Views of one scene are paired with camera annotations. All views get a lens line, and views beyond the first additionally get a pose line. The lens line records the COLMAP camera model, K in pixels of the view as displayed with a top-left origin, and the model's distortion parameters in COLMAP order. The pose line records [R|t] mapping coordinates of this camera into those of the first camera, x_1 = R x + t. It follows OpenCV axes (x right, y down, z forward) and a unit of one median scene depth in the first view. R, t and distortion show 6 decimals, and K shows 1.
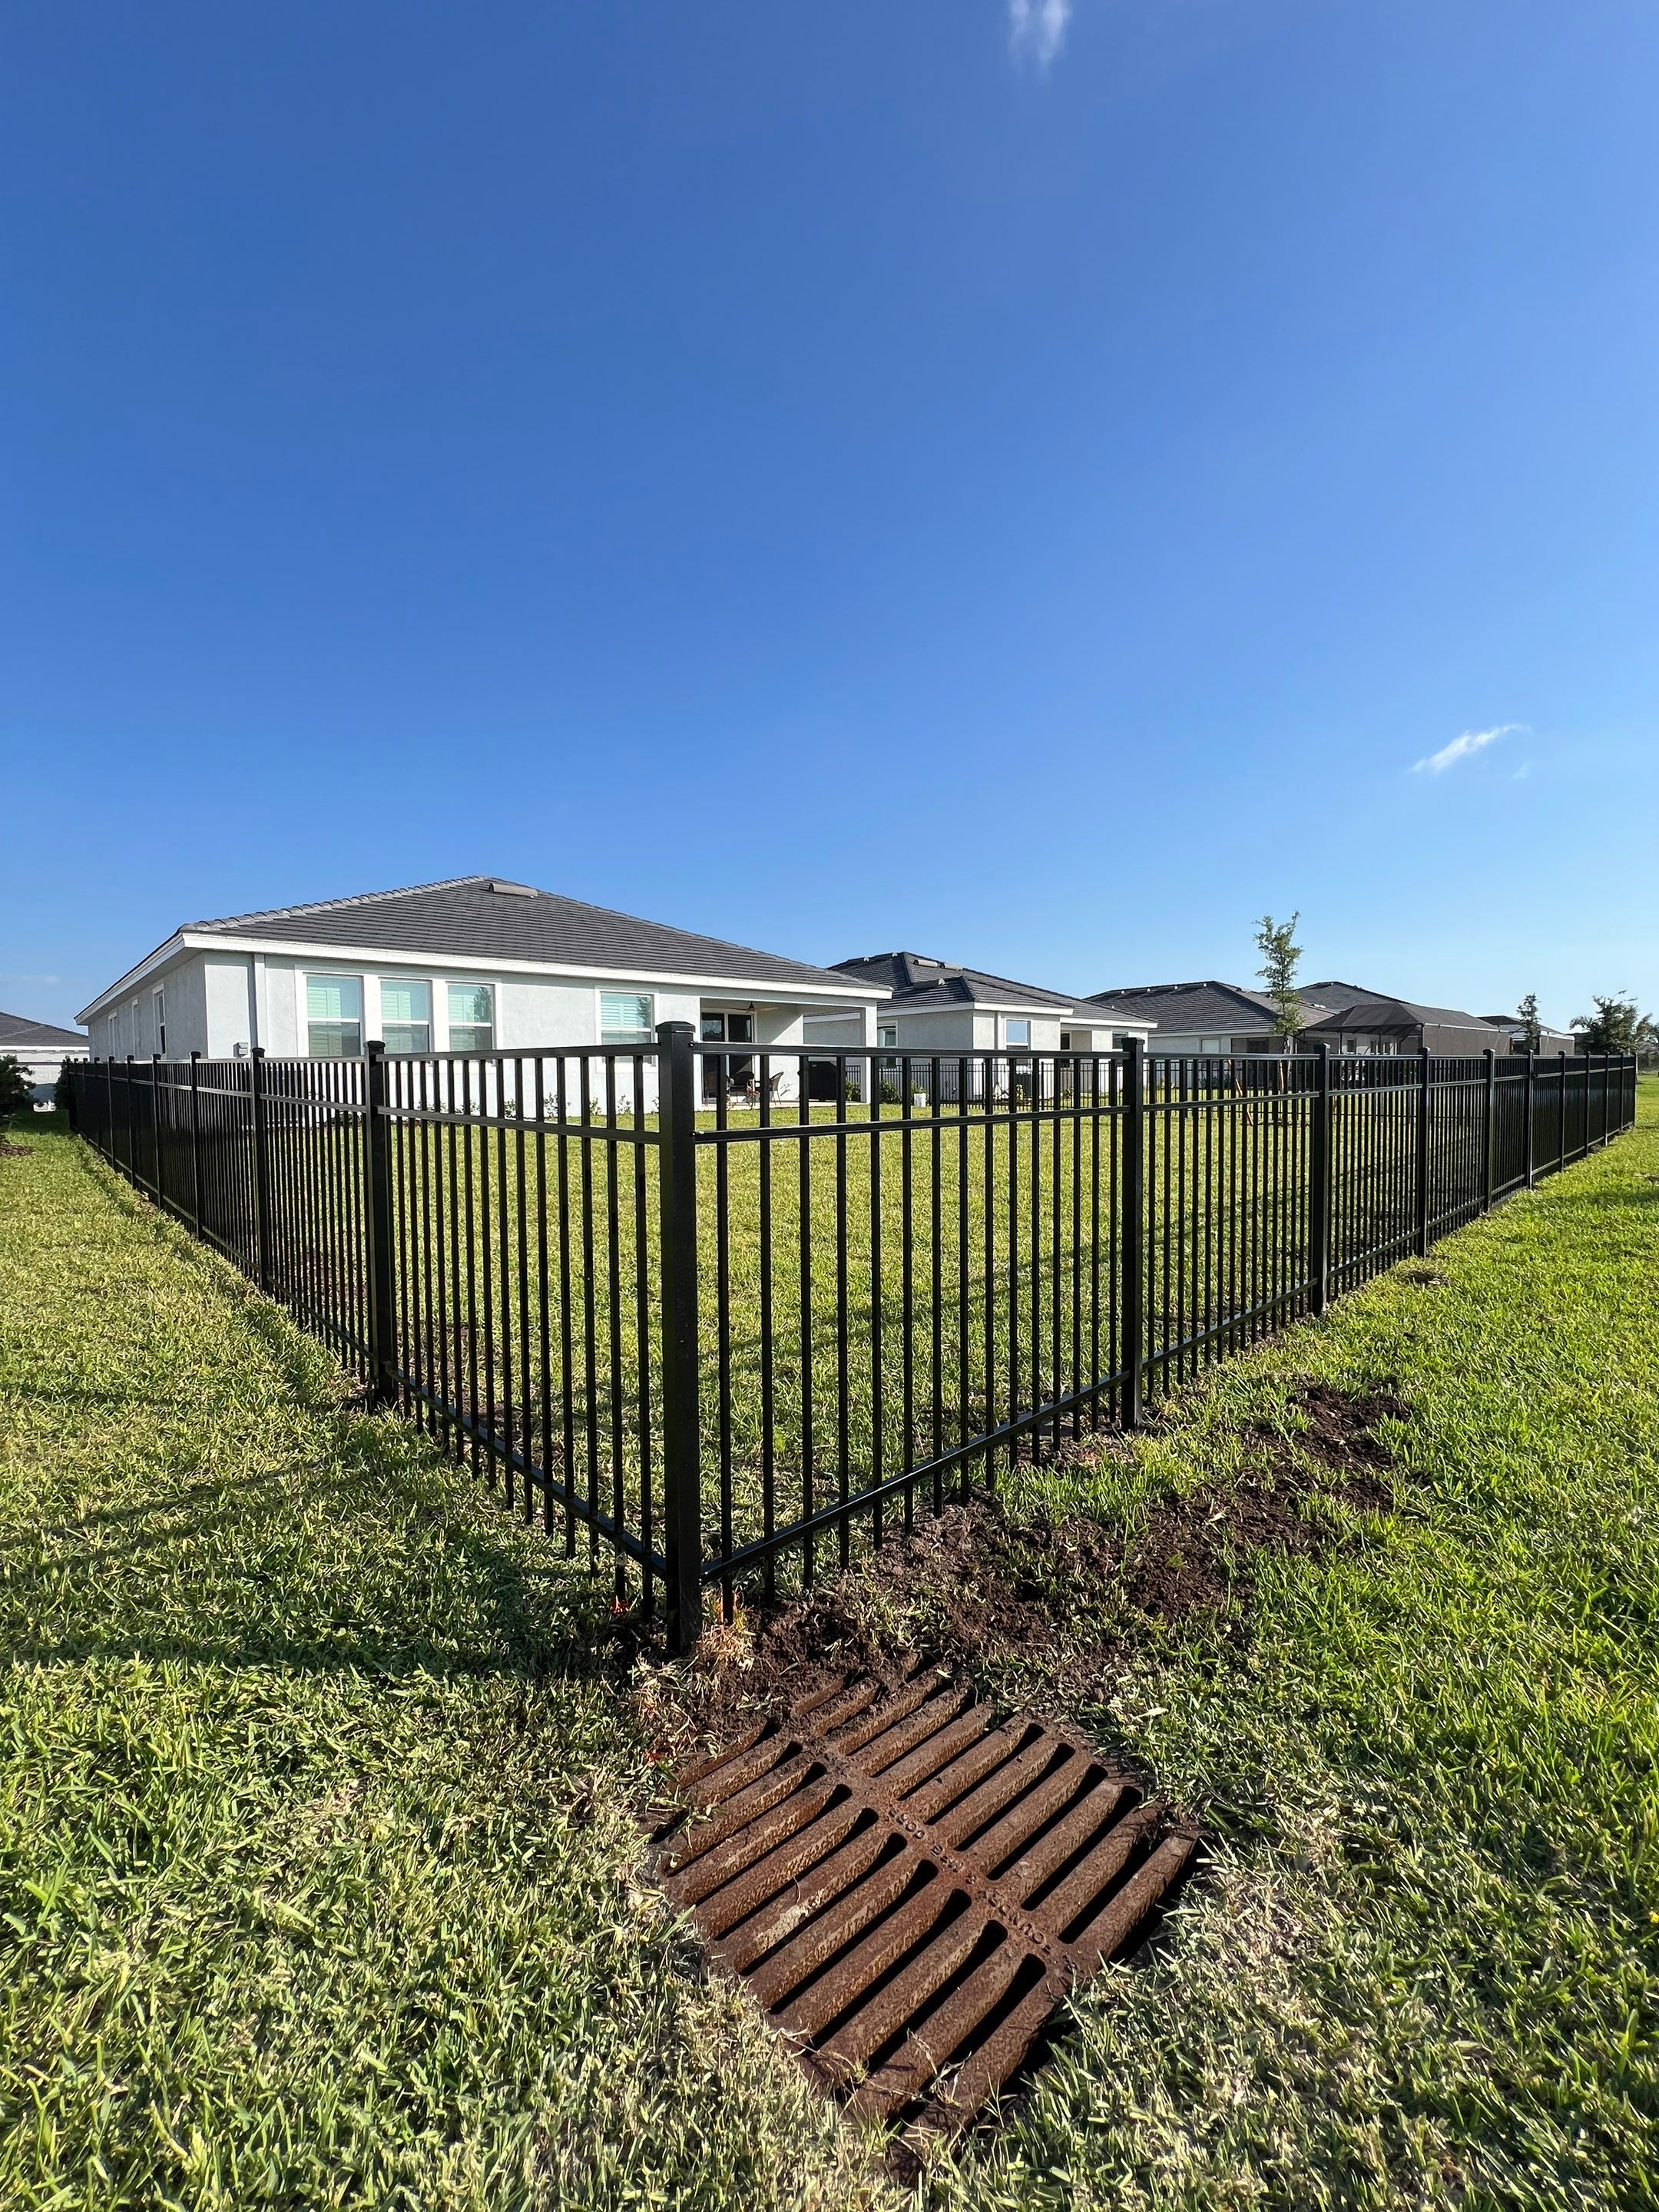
lens RADIAL K [[909.9, 0, 832.2], [0, 909.9, 1107.8], [0, 0, 1]] dist [-0.002116, -0.000082]
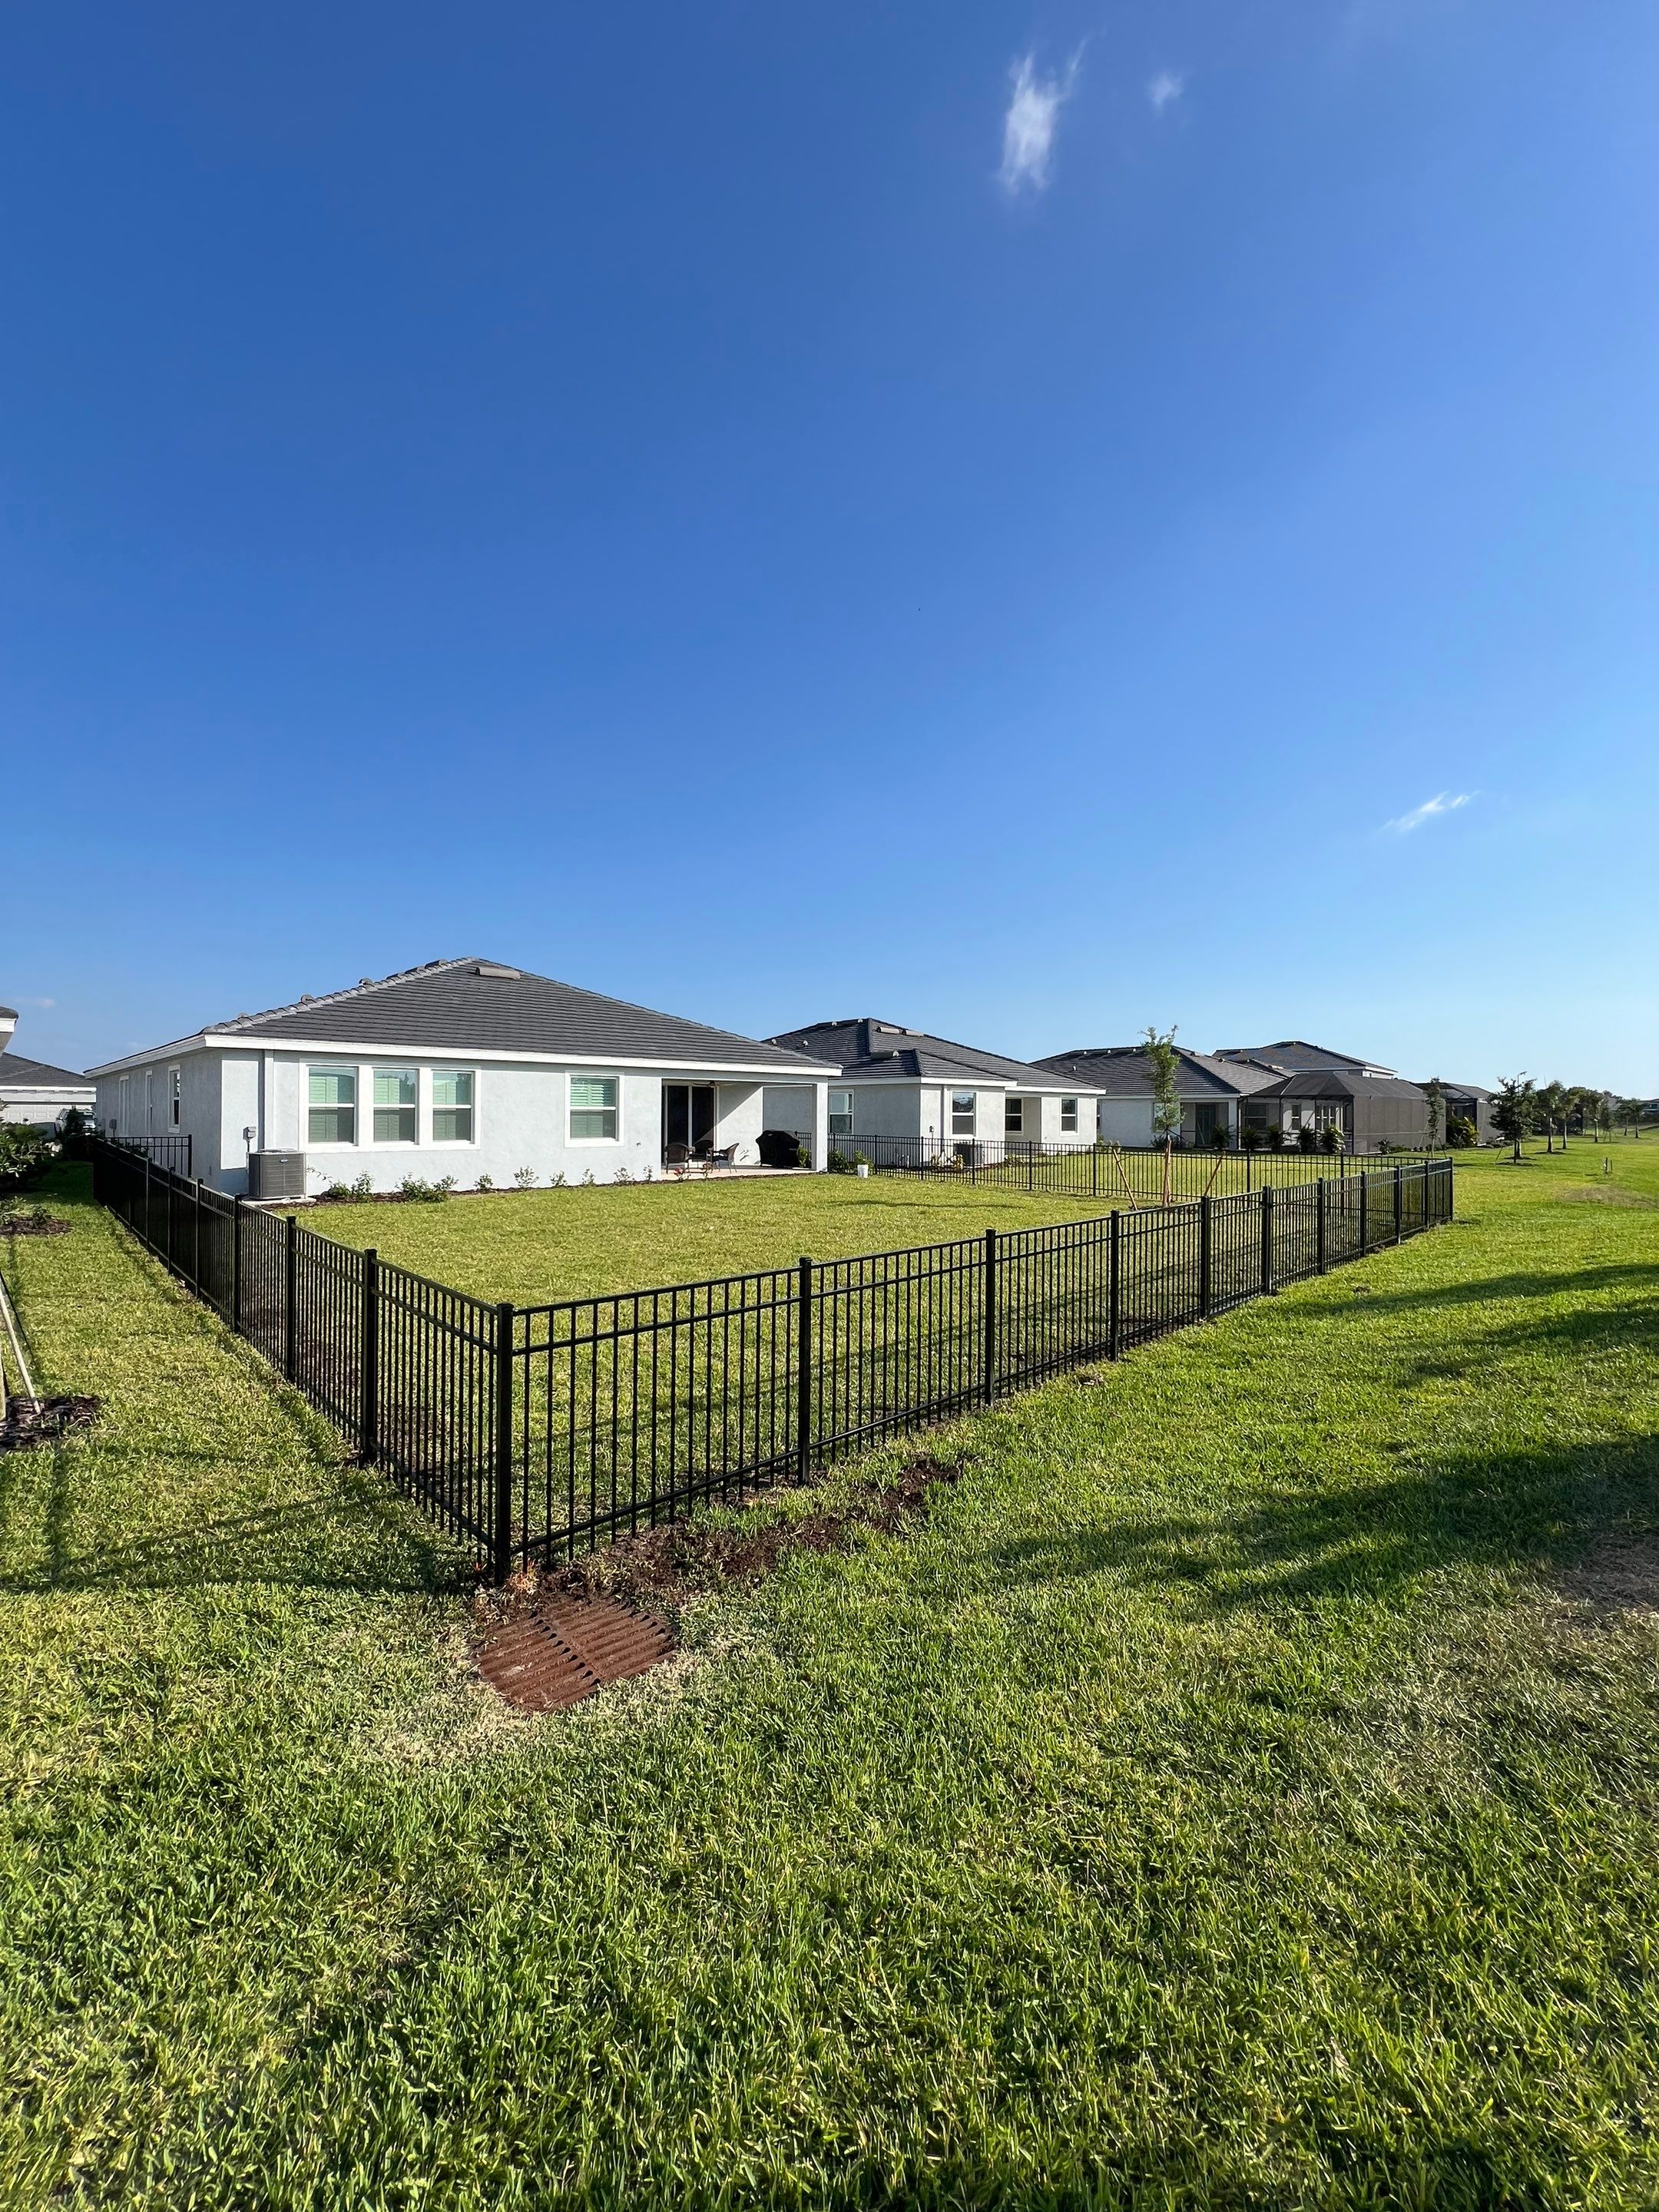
lens RADIAL K [[909.9, 0, 828.1], [0, 909.9, 1103.0], [0, 0, 1]] dist [-0.002116, -0.000082]
pose [[0.999830, 0.017090, 0.006894, 0.357155], [-0.016742, 0.998722, -0.047683, -0.289851], [-0.007700, 0.047560, 0.998839, -0.764934]]
